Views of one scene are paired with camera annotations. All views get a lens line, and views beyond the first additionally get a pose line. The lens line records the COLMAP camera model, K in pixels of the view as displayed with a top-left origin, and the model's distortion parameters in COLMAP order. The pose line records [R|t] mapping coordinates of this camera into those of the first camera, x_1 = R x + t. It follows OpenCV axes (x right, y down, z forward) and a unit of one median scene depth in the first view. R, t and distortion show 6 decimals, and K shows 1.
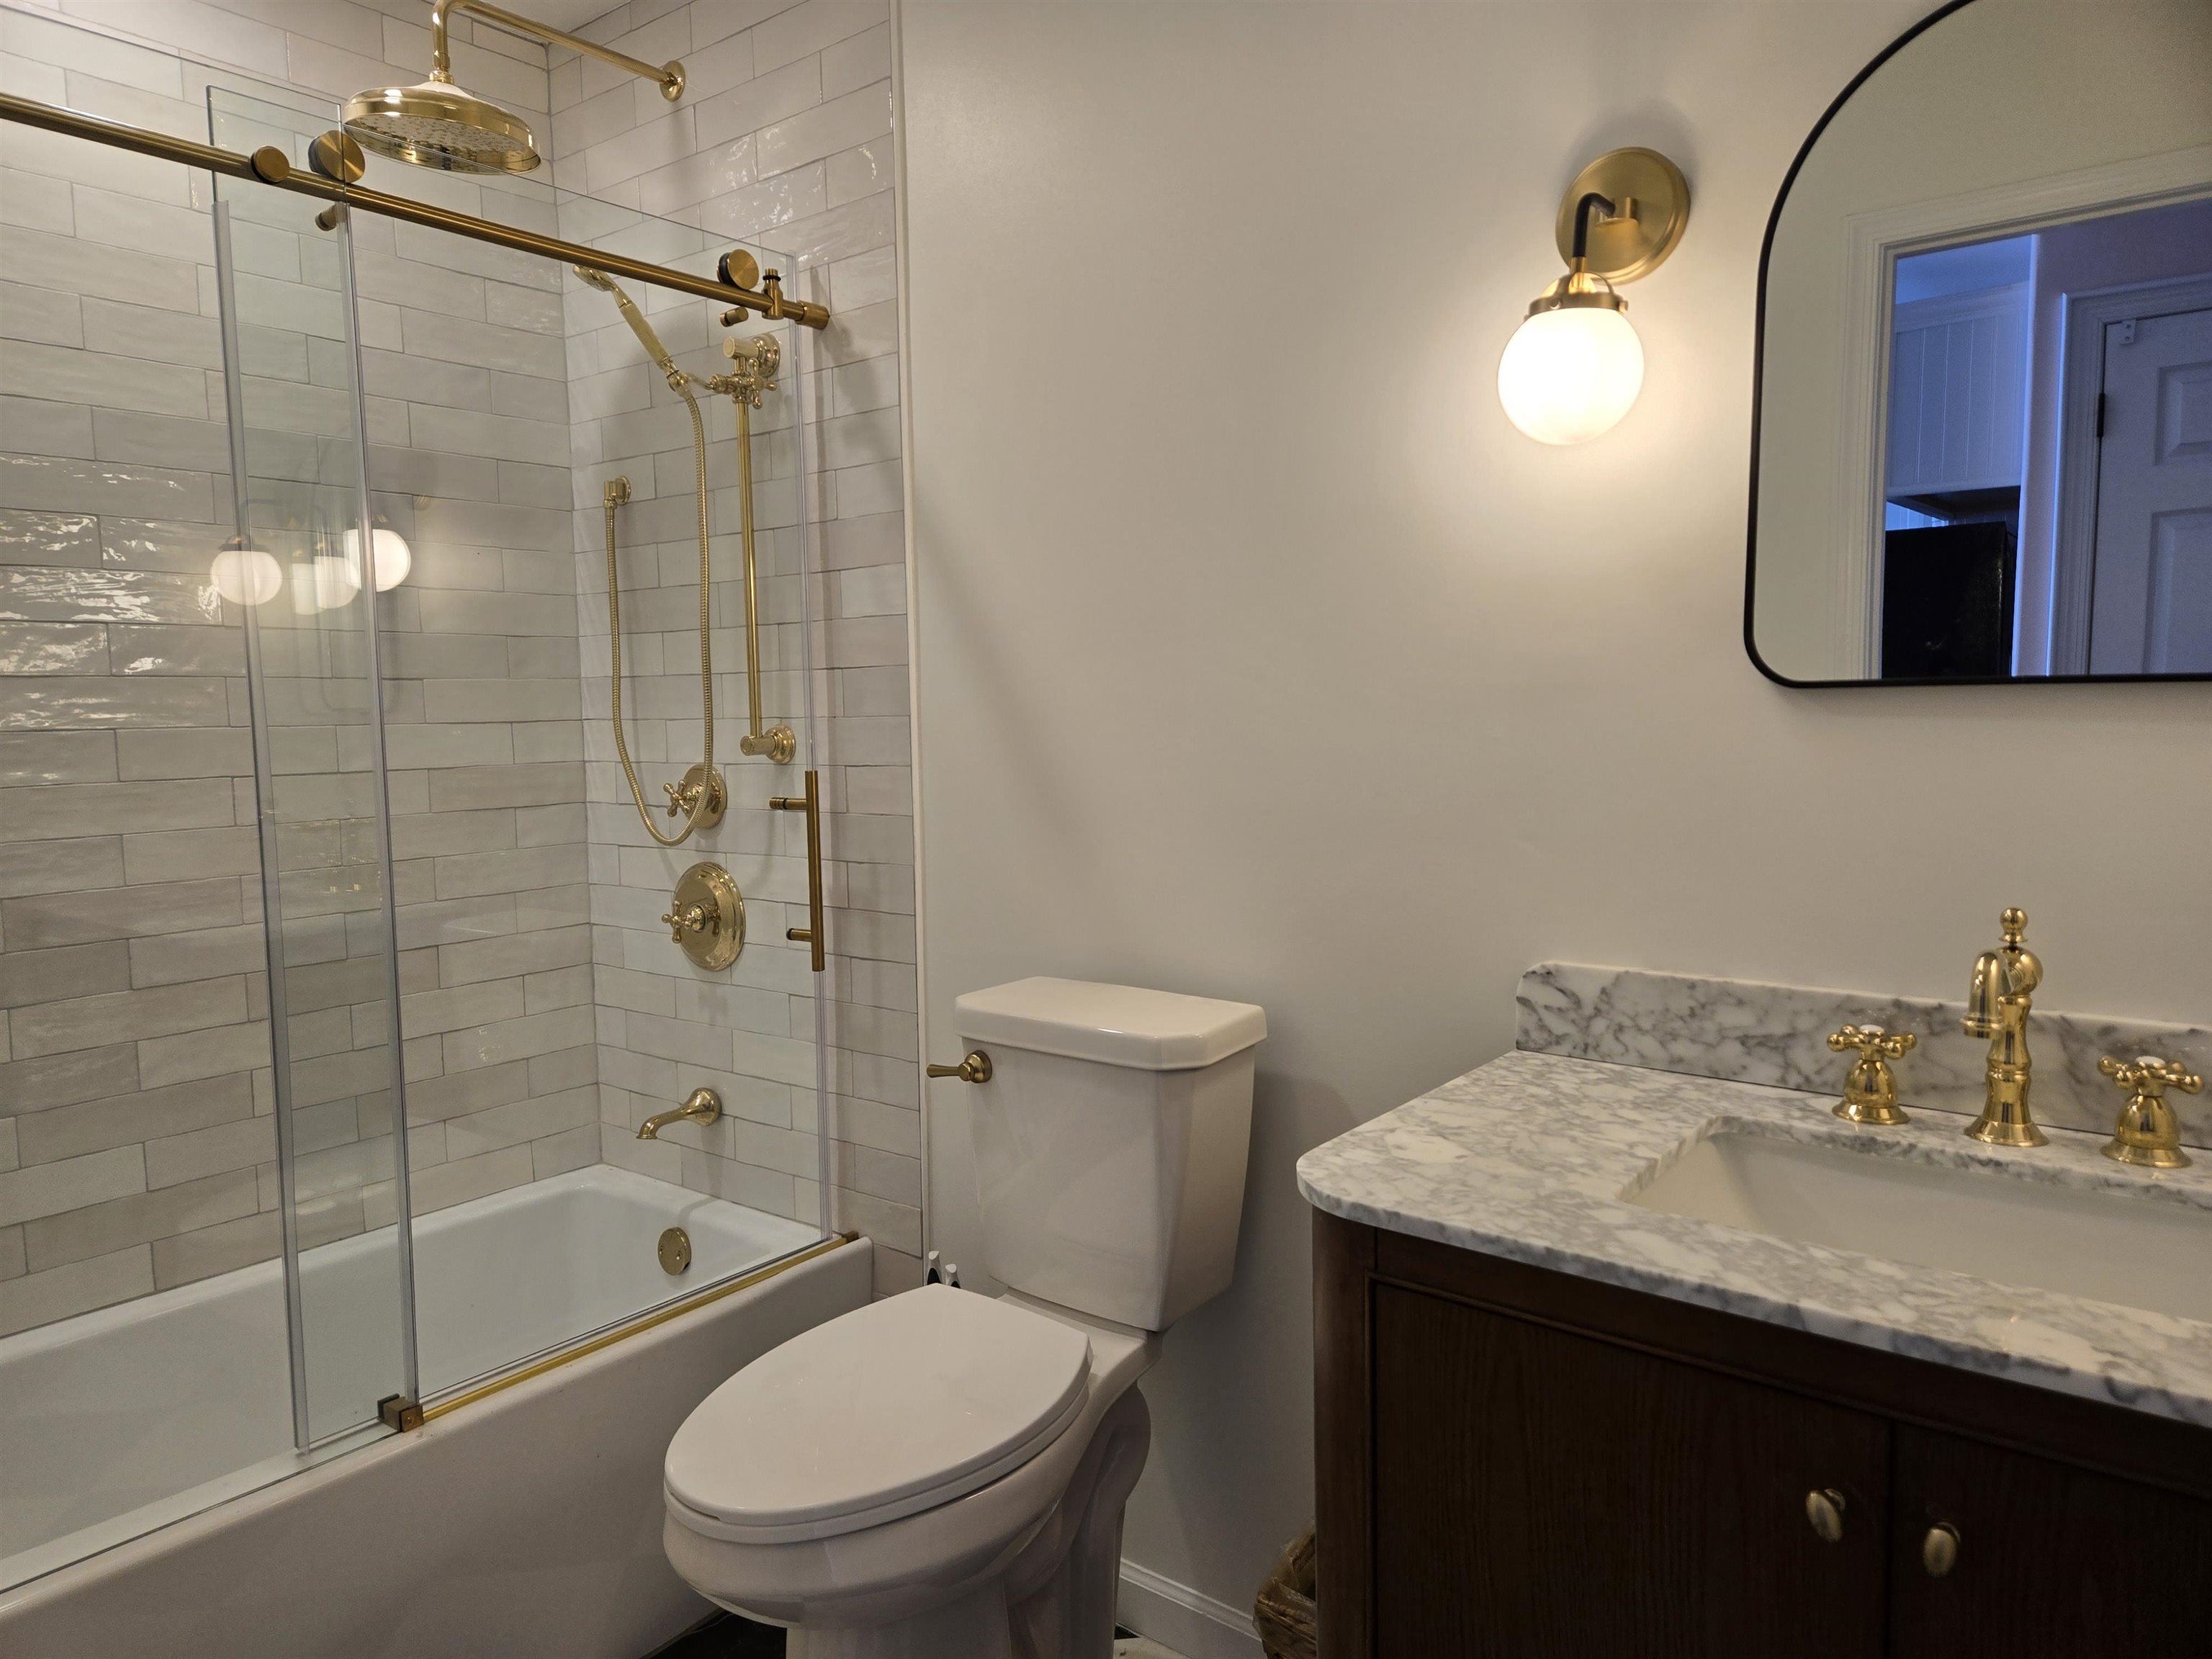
lens RADIAL K [[1461.5, 0, 1073.1], [0, 1461.5, 815.0], [0, 0, 1]] dist [0.088277, -0.071381]
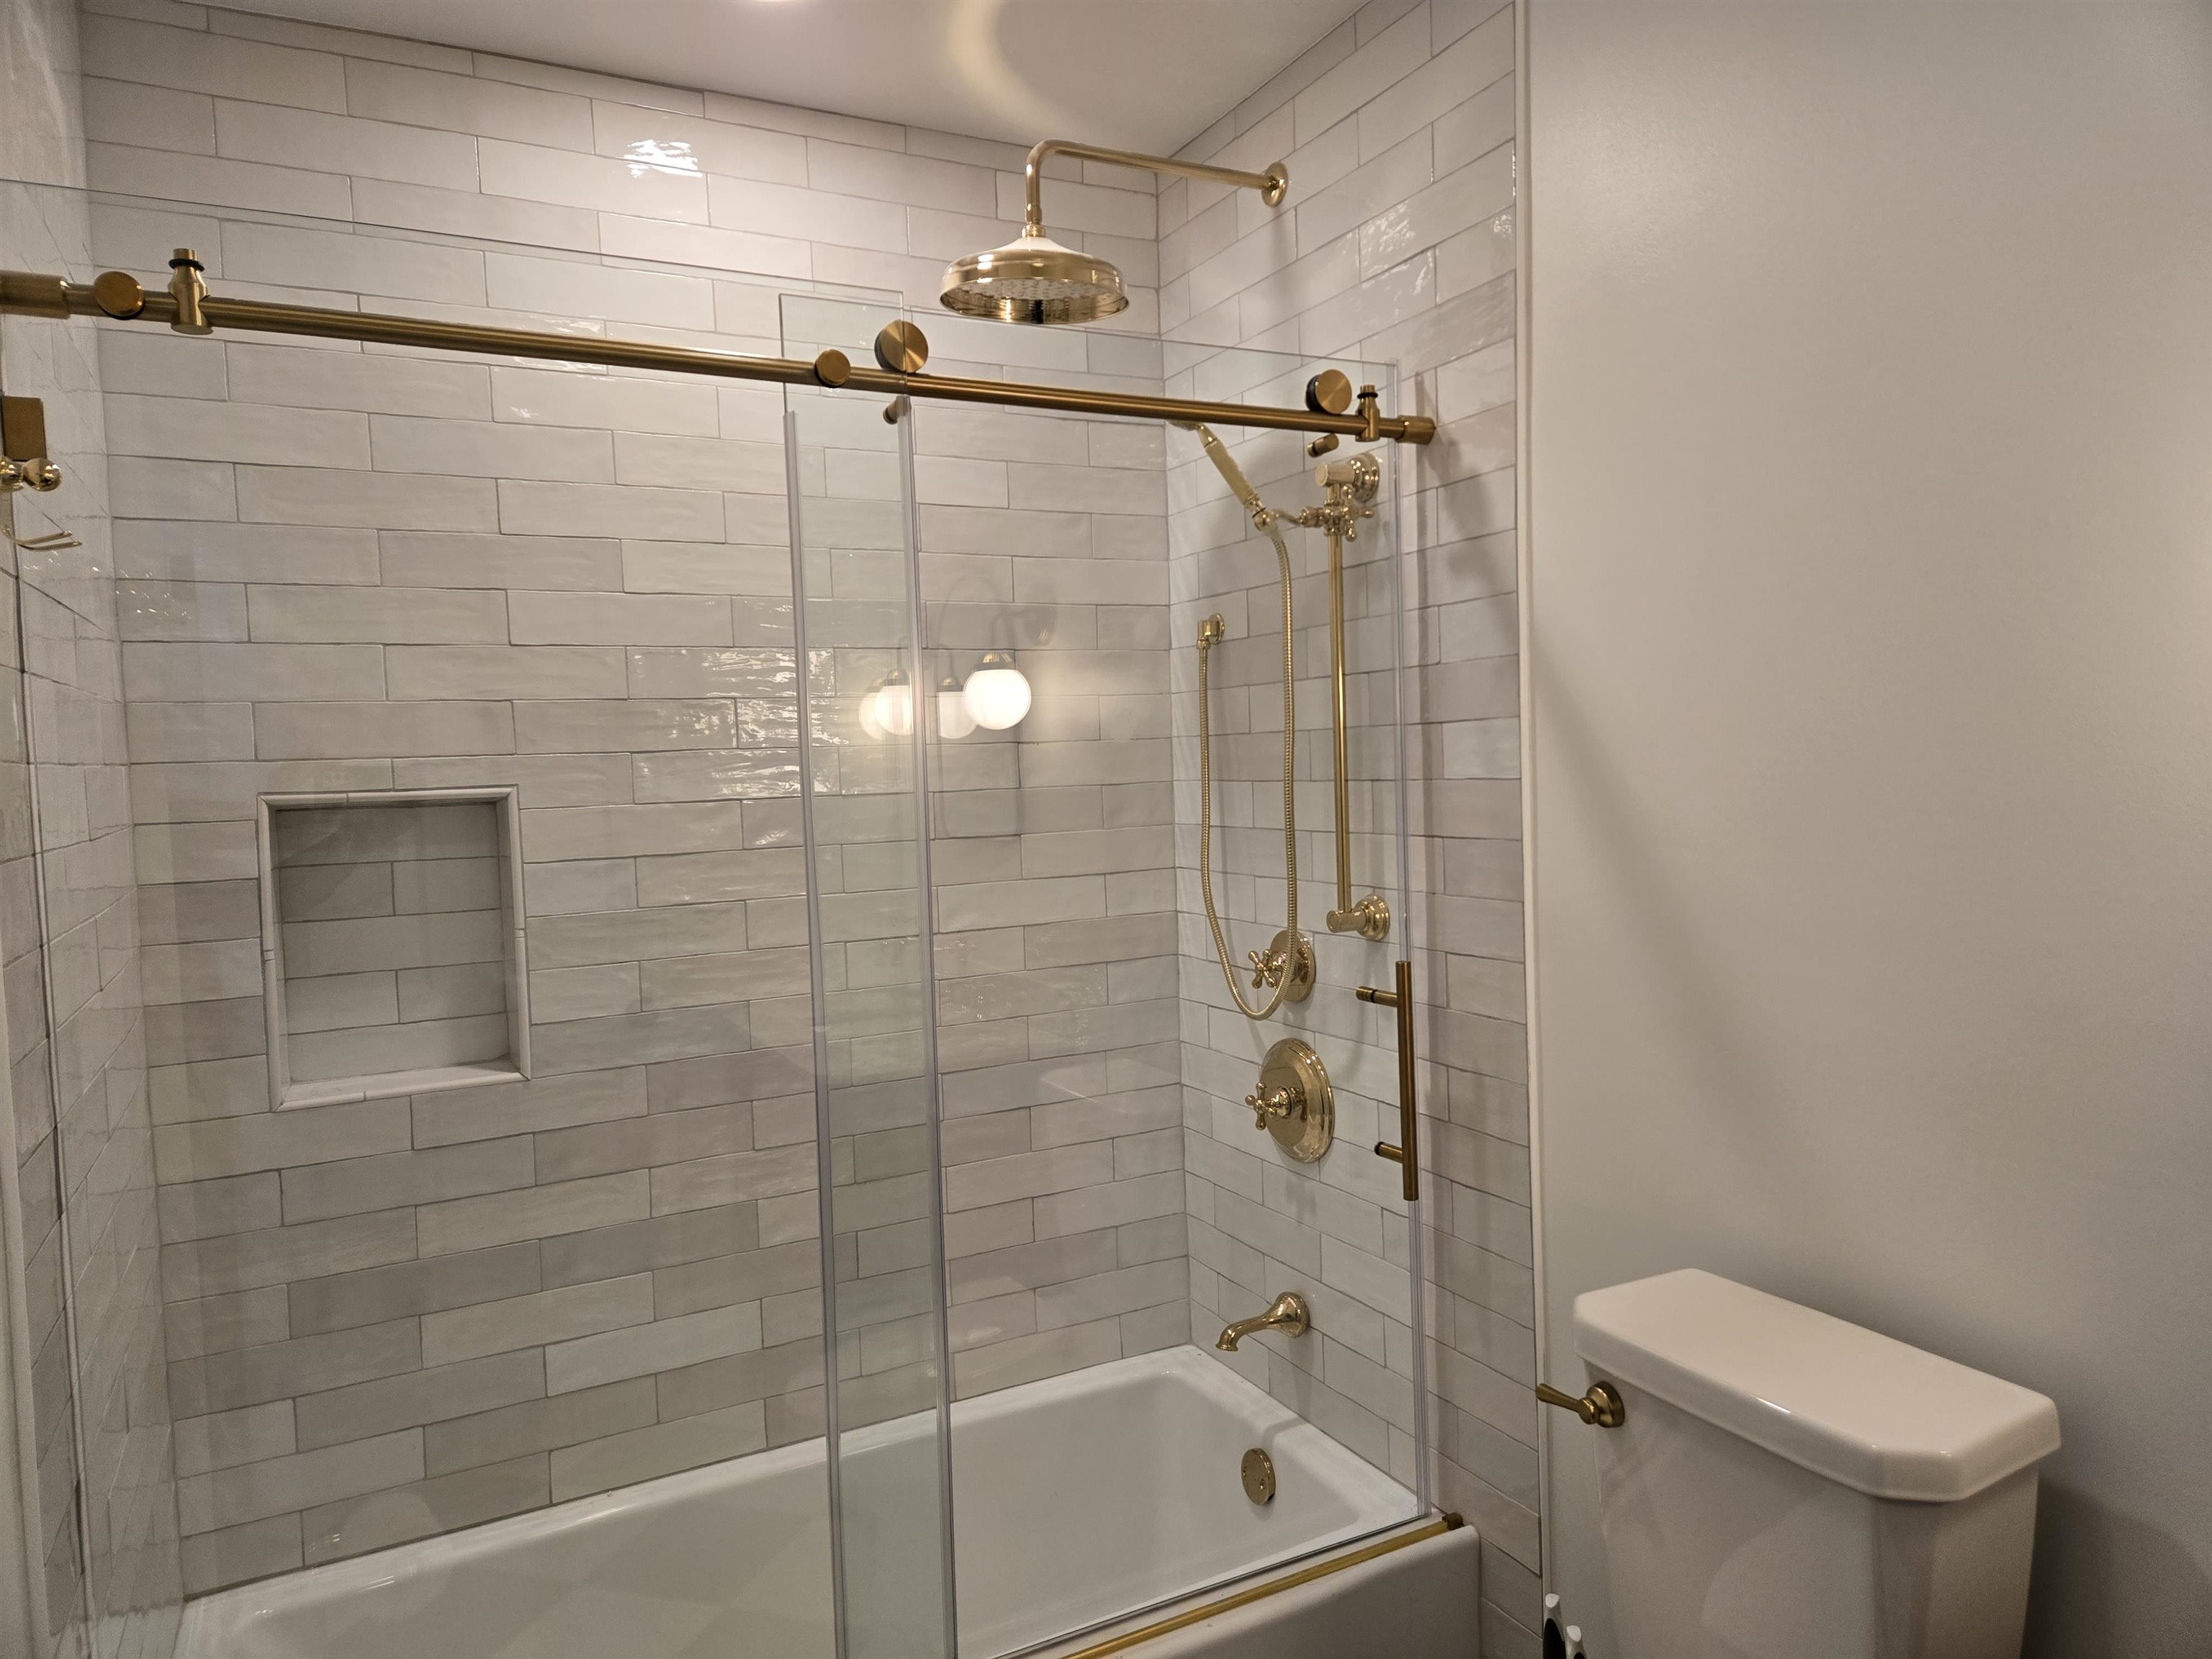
lens RADIAL K [[1468.0, 0, 1106.0], [0, 1468.0, 829.5], [0, 0, 1]] dist [0.101514, -0.081664]
pose [[0.915446, 0.007027, -0.402380, 0.006902], [-0.015900, 0.999698, -0.018715, -0.084654], [0.402128, 0.023530, 0.915281, 0.141637]]
